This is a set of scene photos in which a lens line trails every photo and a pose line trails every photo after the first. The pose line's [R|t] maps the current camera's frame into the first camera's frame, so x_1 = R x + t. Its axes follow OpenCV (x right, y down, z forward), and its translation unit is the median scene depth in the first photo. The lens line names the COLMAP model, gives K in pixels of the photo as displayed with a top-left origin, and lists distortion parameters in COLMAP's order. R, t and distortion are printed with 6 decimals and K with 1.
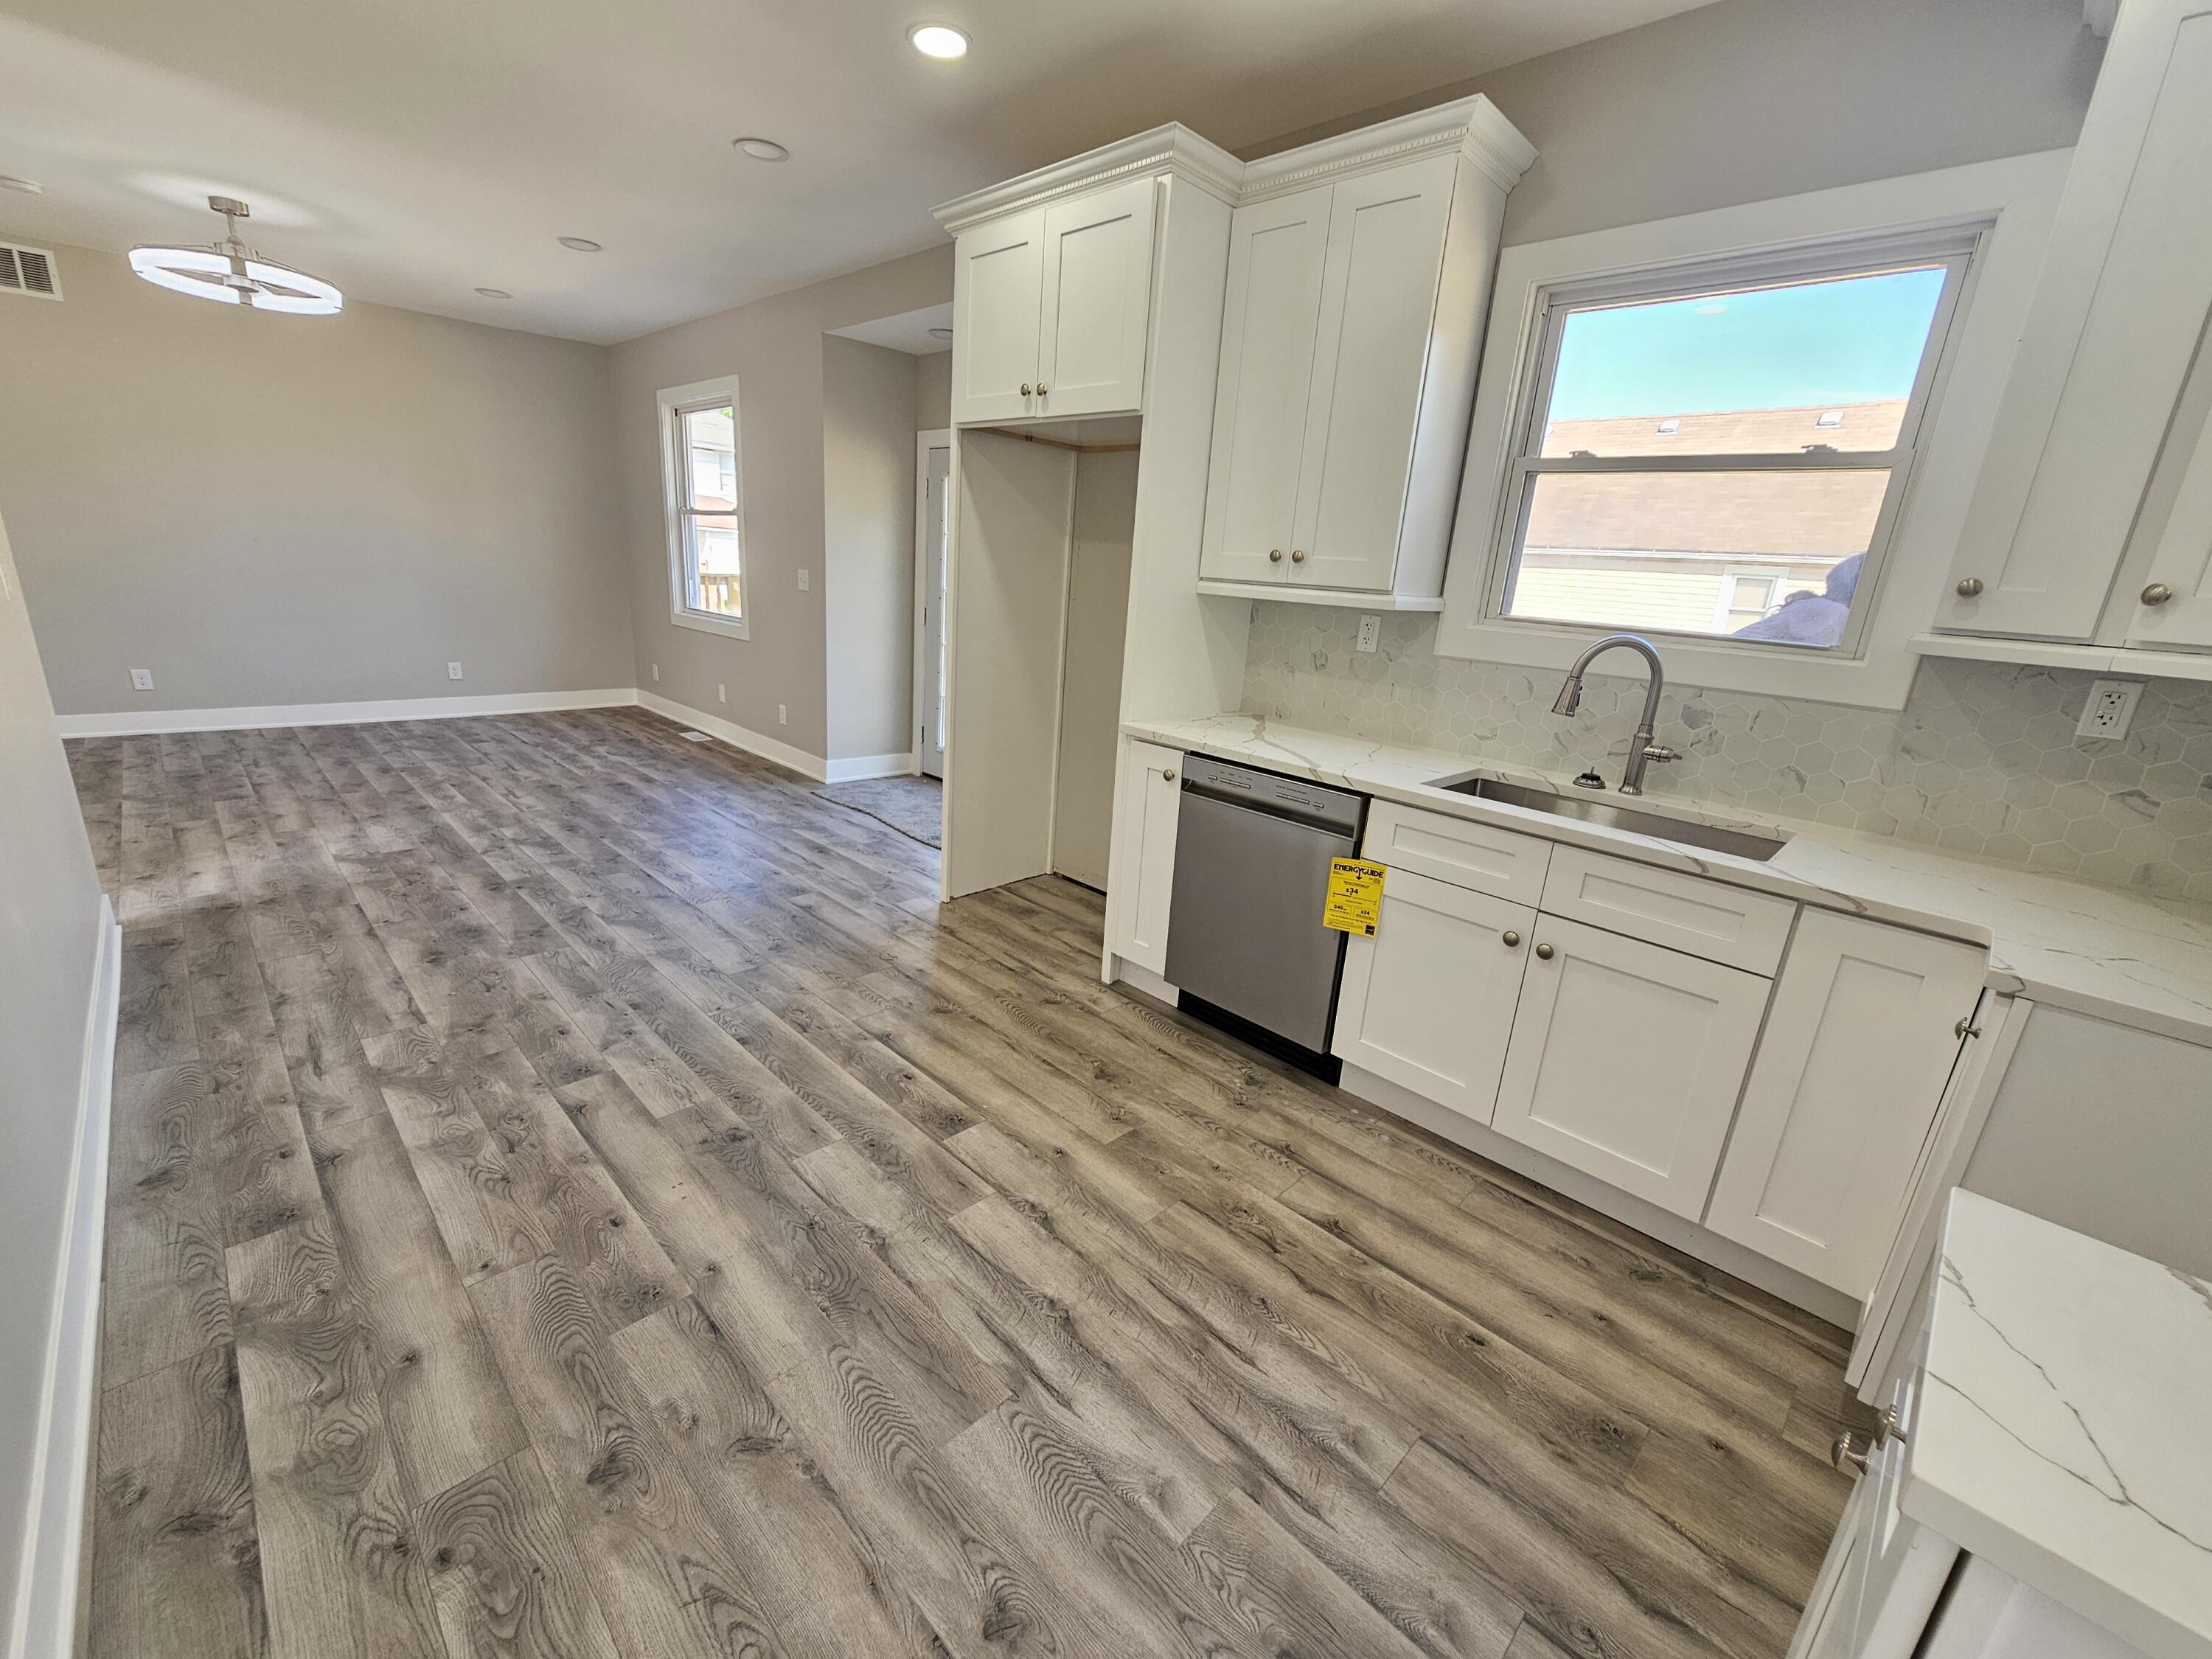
lens RADIAL K [[908.7, 0, 1104.4], [0, 908.7, 843.3], [0, 0, 1]] dist [-0.006331, 0.002553]
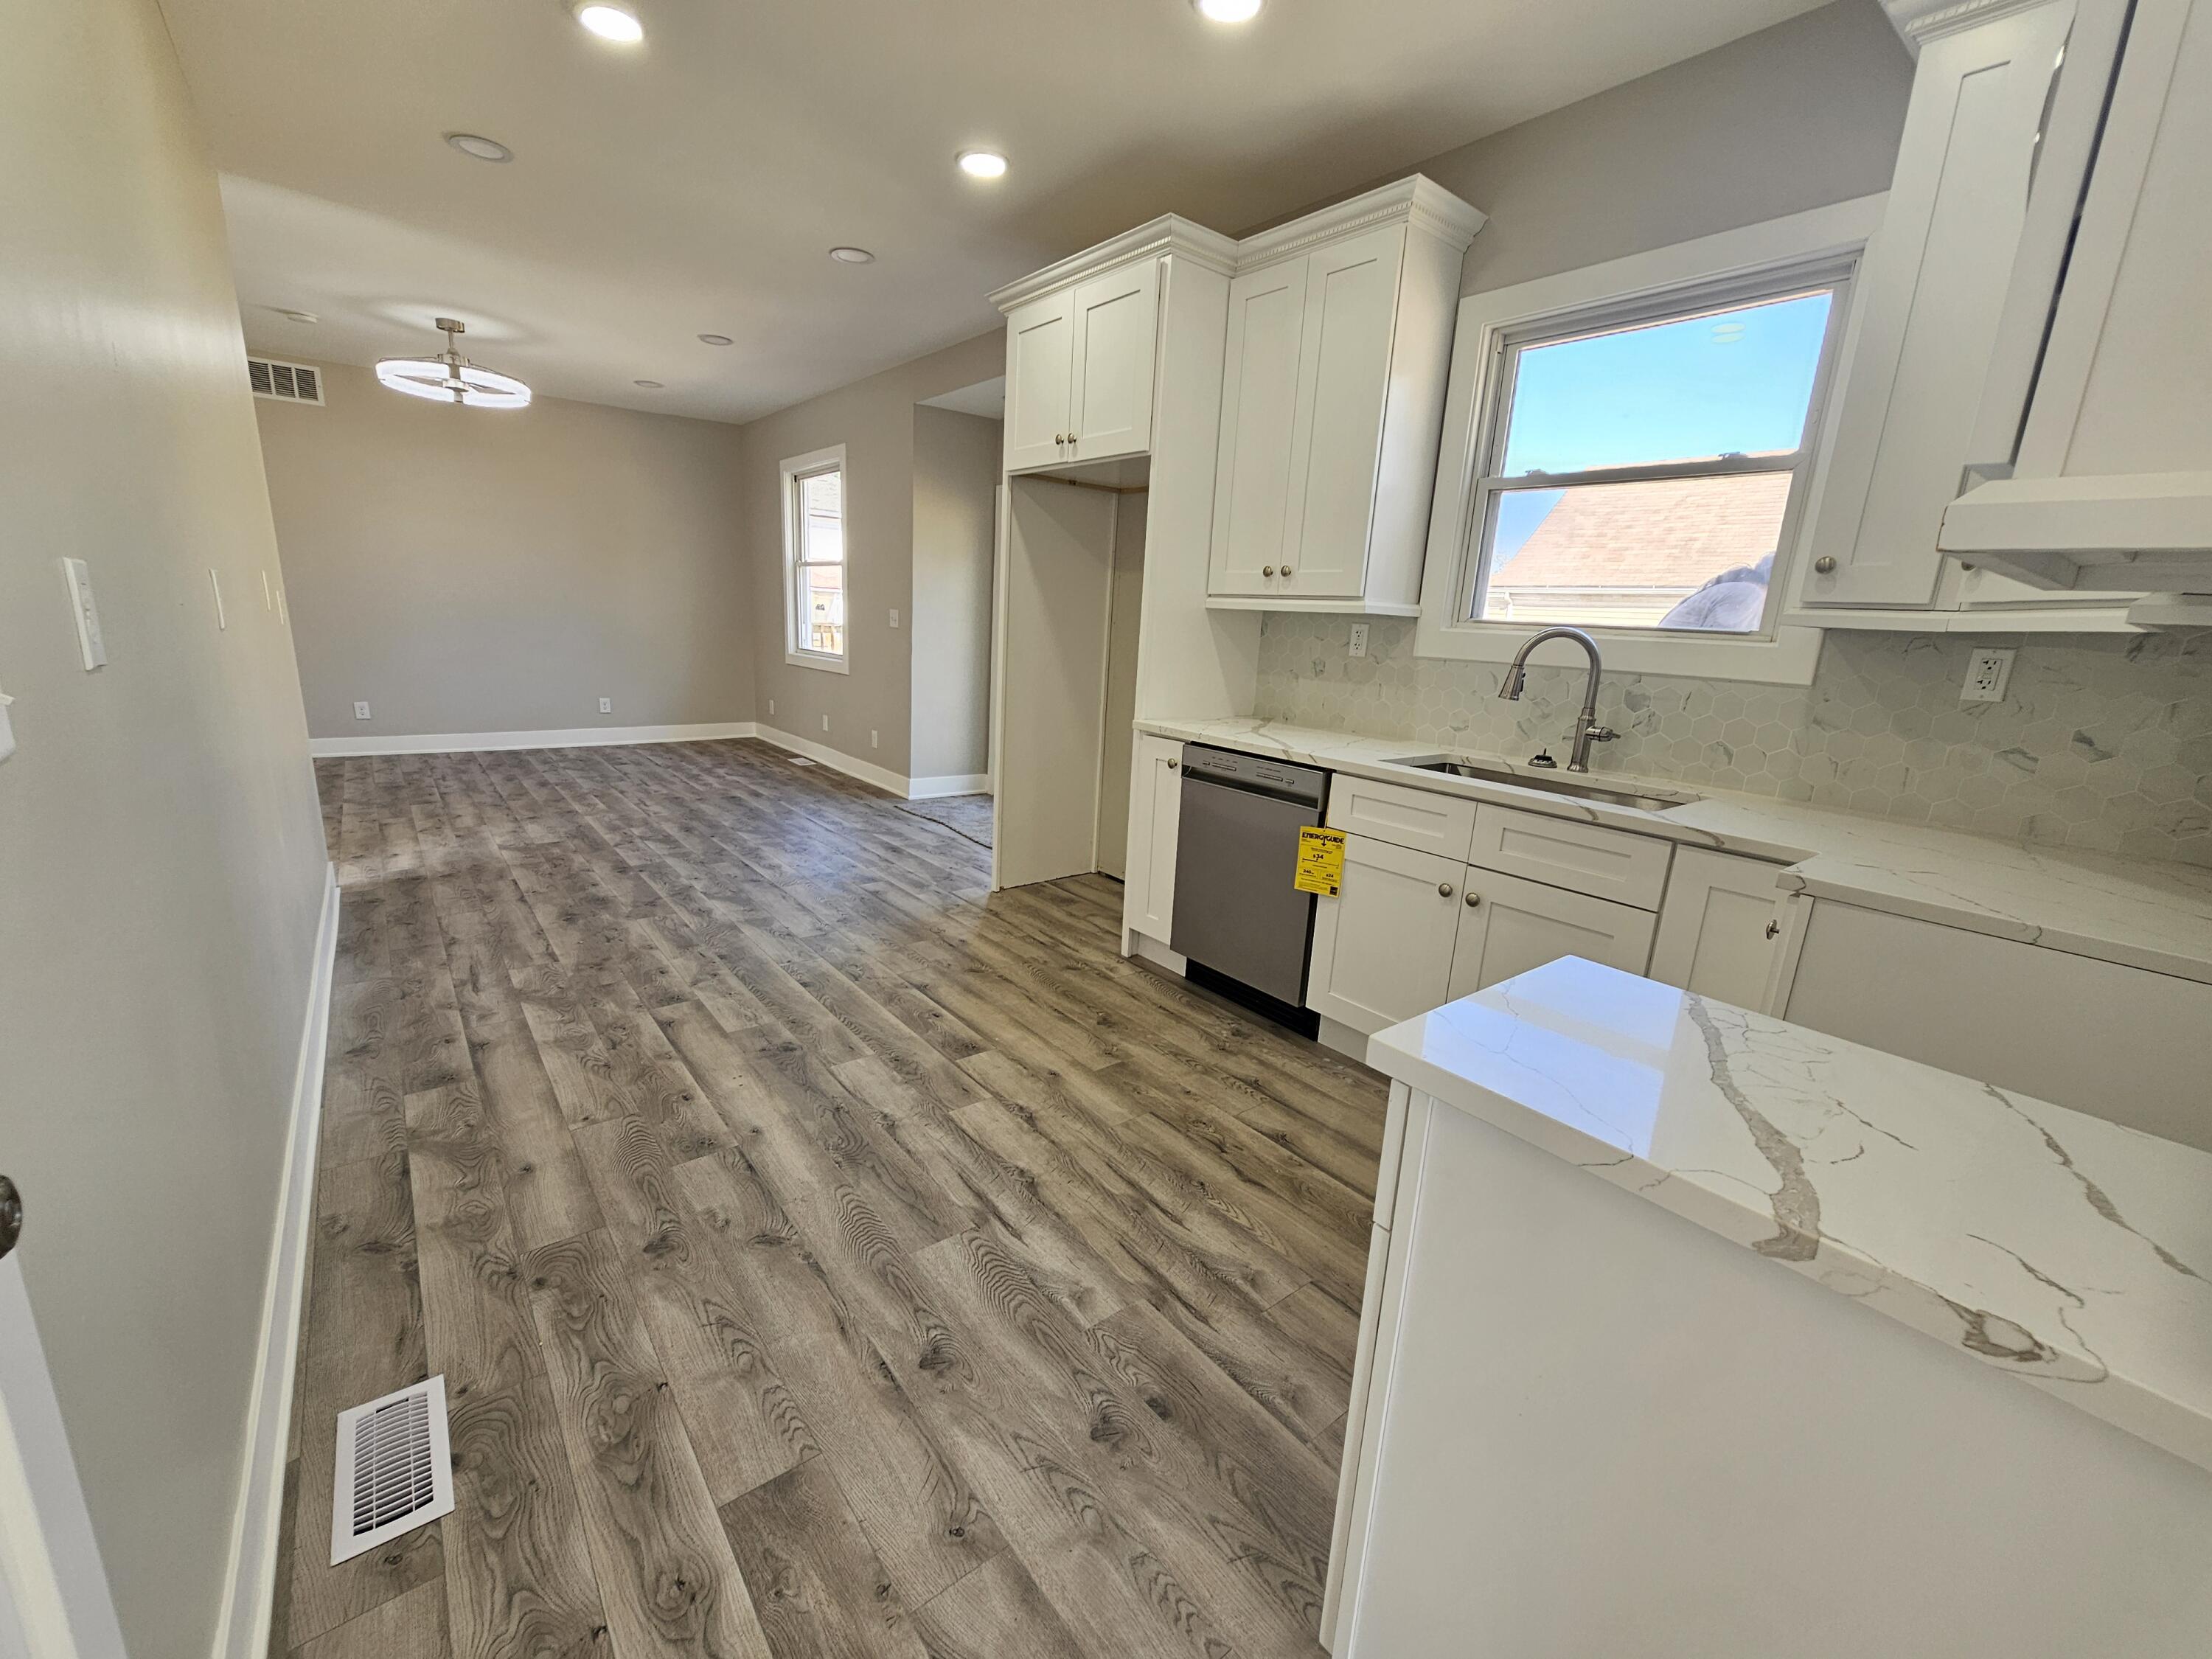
lens RADIAL K [[908.7, 0, 1102.3], [0, 908.7, 844.1], [0, 0, 1]] dist [-0.006331, 0.002553]
pose [[0.992621, 0.011598, -0.120705, 0.129098], [-0.018317, 0.998335, -0.054702, 0.094319], [0.119870, 0.056509, 0.991180, -0.138263]]
